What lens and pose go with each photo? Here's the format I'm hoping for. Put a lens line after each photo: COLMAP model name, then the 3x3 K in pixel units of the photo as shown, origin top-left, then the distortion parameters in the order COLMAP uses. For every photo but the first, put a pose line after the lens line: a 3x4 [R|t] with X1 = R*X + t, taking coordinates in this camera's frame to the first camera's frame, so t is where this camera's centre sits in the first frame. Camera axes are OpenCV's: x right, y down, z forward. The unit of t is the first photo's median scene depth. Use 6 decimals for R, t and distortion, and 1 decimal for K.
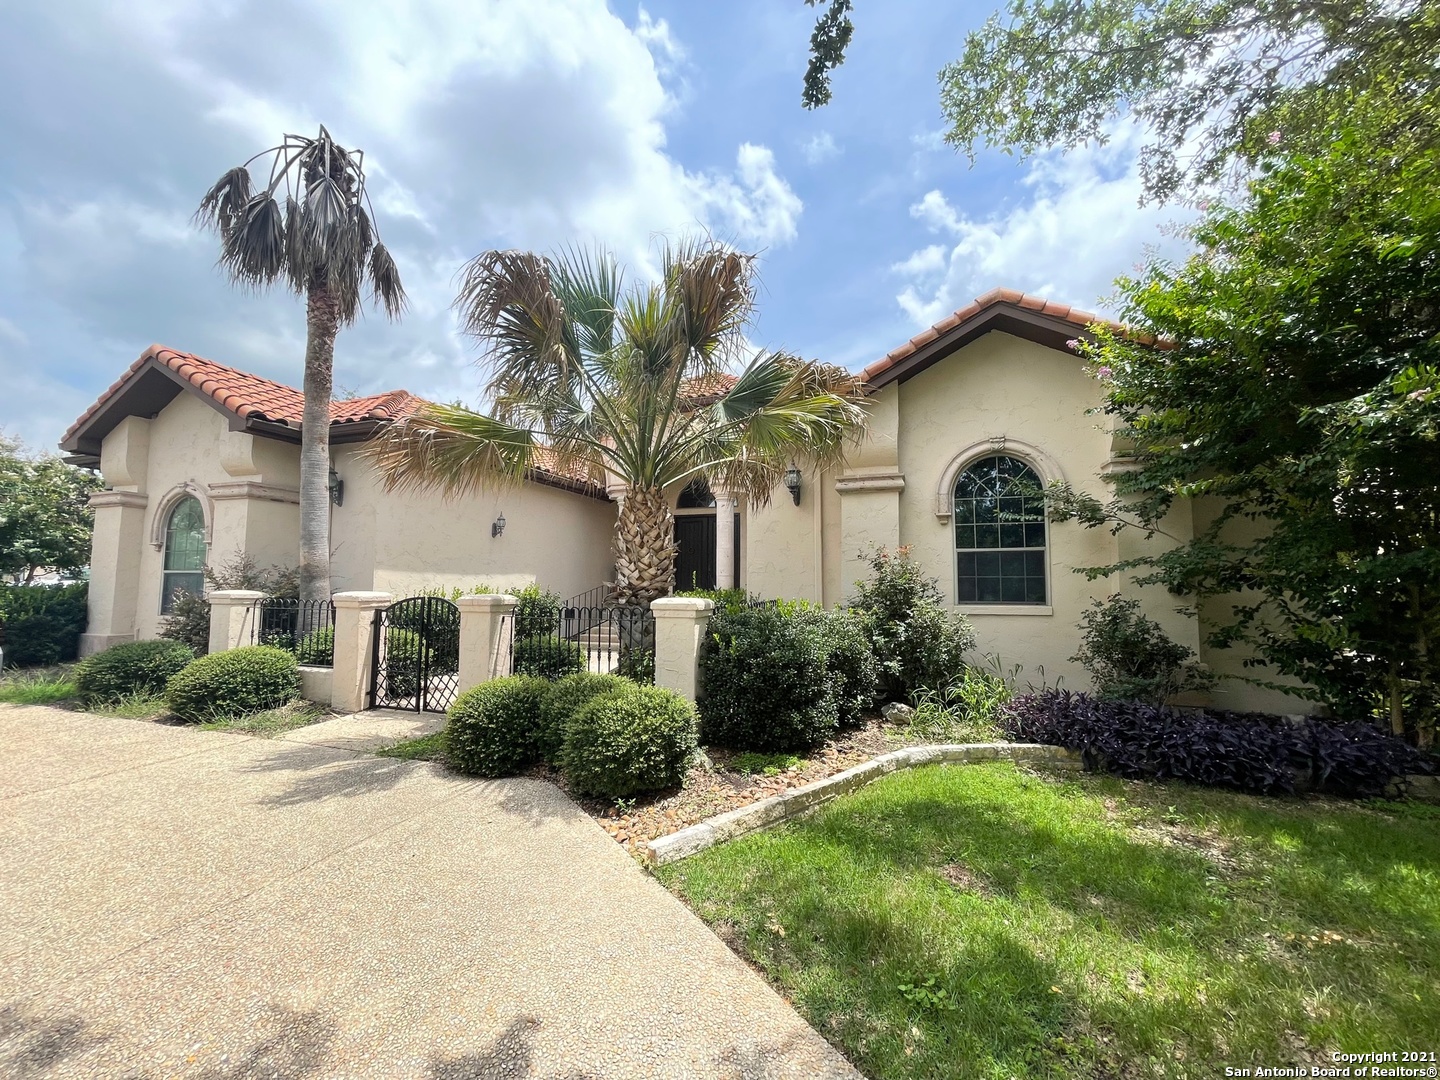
lens RADIAL K [[572.3, 0, 720.0], [0, 572.3, 540.0], [0, 0, 1]] dist [-0.002223, -0.000399]
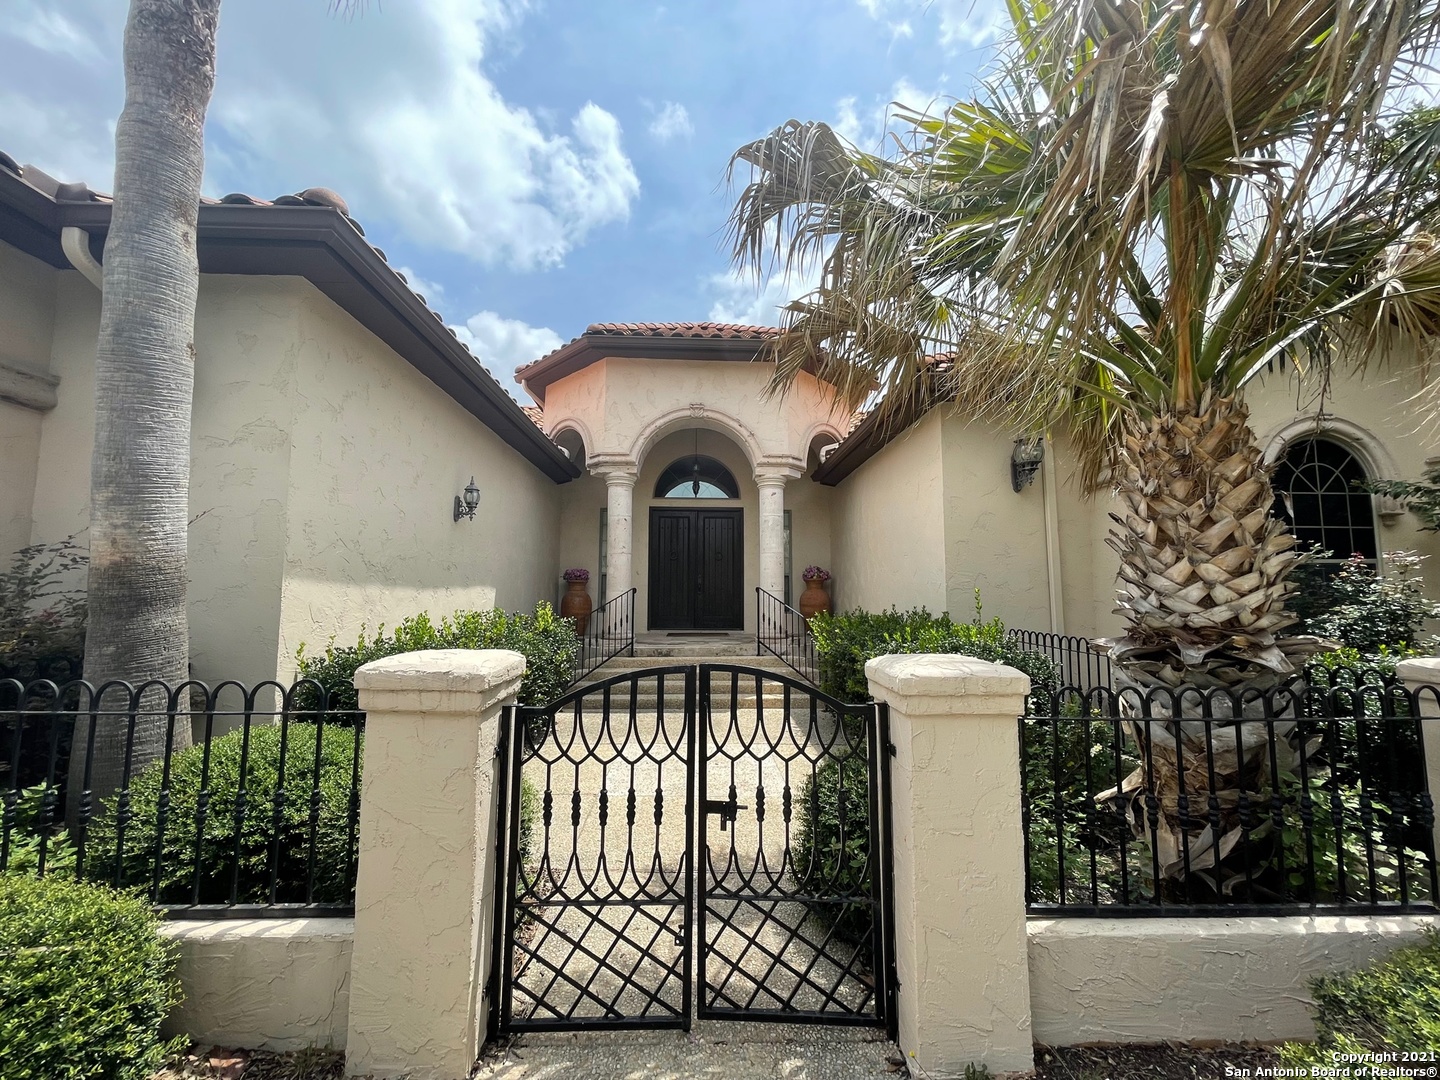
lens RADIAL K [[572.3, 0, 720.0], [0, 572.3, 540.0], [0, 0, 1]] dist [-0.002223, -0.000399]
pose [[0.918955, 0.030326, 0.393196, -0.476199], [-0.023785, 0.999486, -0.021497, 0.023229], [-0.393645, 0.010402, 0.919204, 0.501031]]
